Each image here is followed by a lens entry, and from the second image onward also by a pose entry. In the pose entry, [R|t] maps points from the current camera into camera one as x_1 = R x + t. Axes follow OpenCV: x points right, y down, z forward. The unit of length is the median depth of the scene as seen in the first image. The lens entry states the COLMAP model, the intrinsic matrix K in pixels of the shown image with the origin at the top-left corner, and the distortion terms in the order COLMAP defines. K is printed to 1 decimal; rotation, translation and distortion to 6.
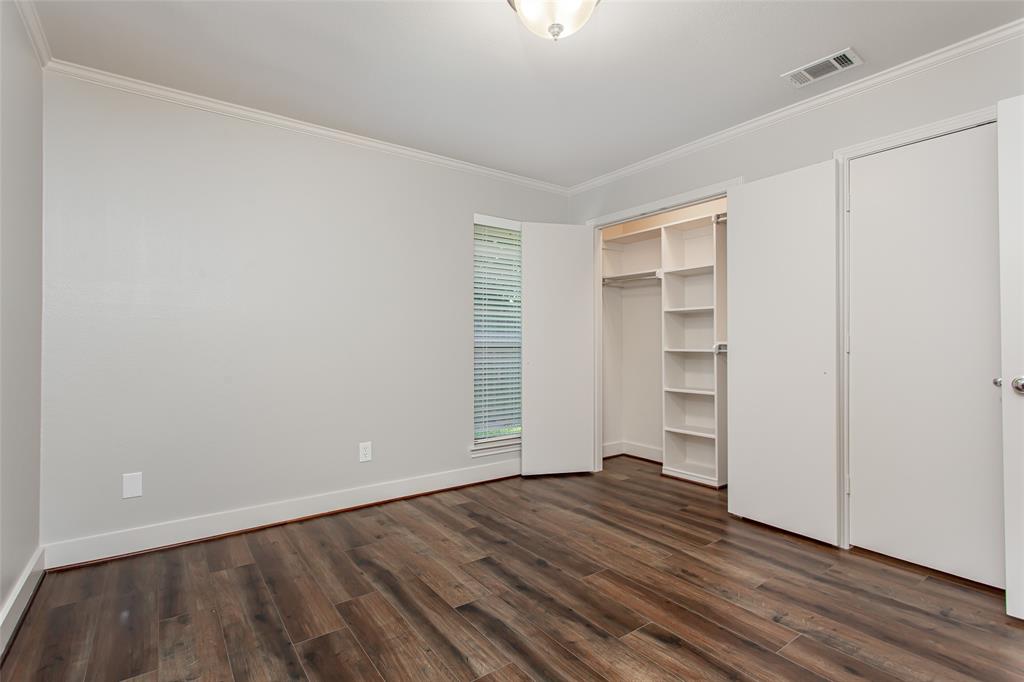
lens RADIAL K [[488.1, 0, 510.4], [0, 488.1, 343.4], [0, 0, 1]] dist [0.003784, 0.002257]
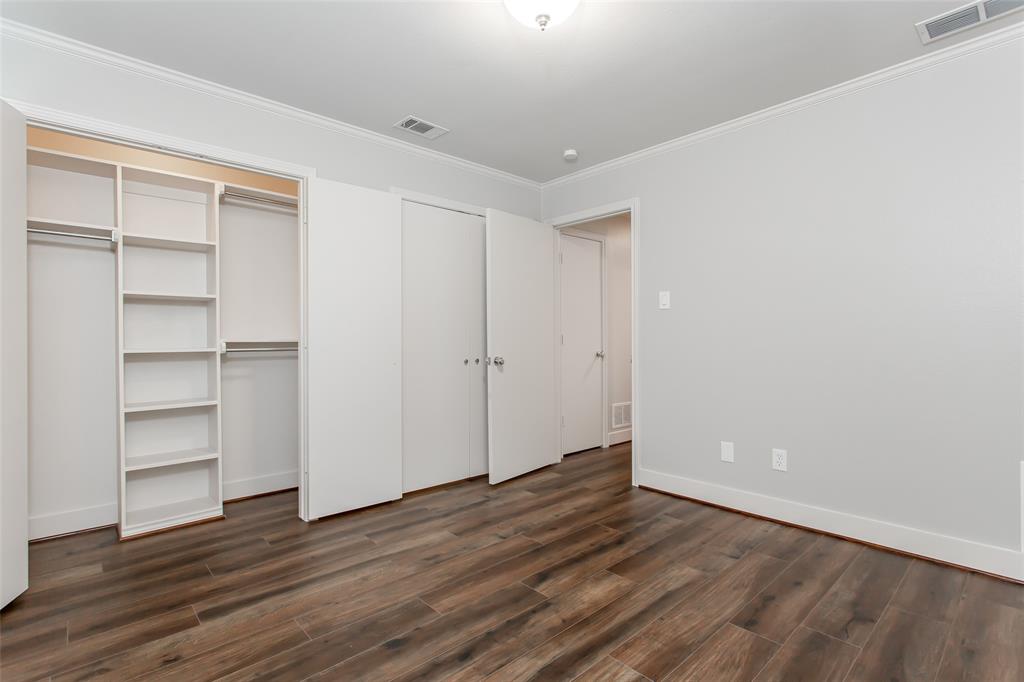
lens RADIAL K [[488.1, 0, 517.0], [0, 488.1, 340.0], [0, 0, 1]] dist [0.003784, 0.002257]
pose [[-0.116206, -0.003026, 0.993221, -0.701167], [0.005586, 0.999978, 0.003700, -0.002515], [-0.993209, 0.005978, -0.116186, 0.935818]]
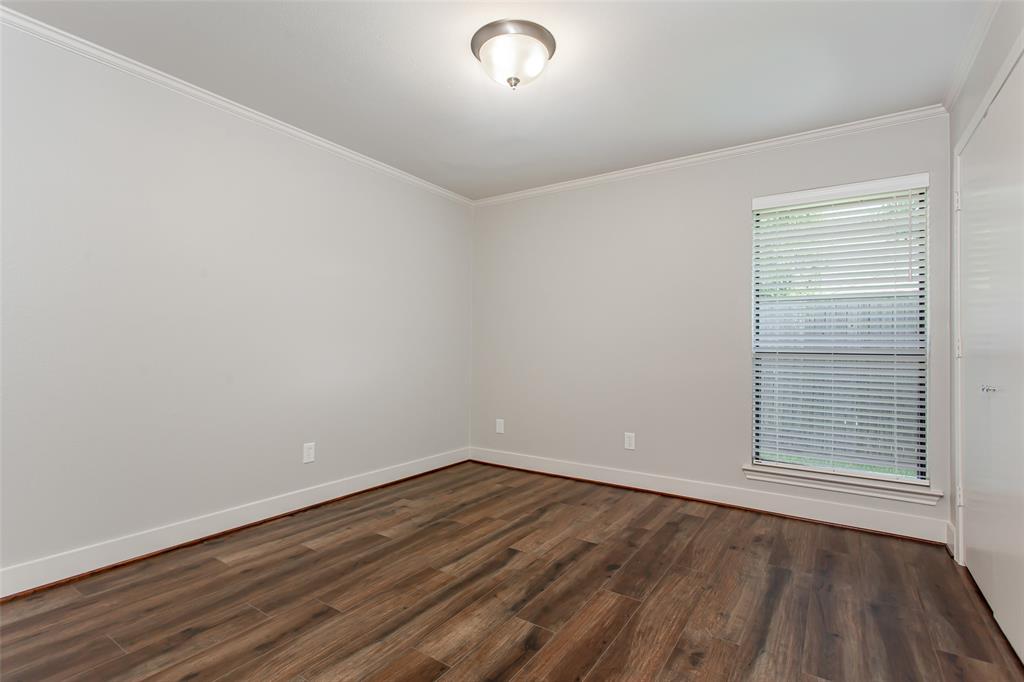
lens RADIAL K [[488.1, 0, 507.4], [0, 488.1, 341.9], [0, 0, 1]] dist [0.003784, 0.002257]
pose [[0.326190, -0.008110, -0.945269, 0.970774], [-0.008849, 0.999893, -0.011633, 0.005185], [0.945263, 0.012159, 0.326084, 0.484379]]
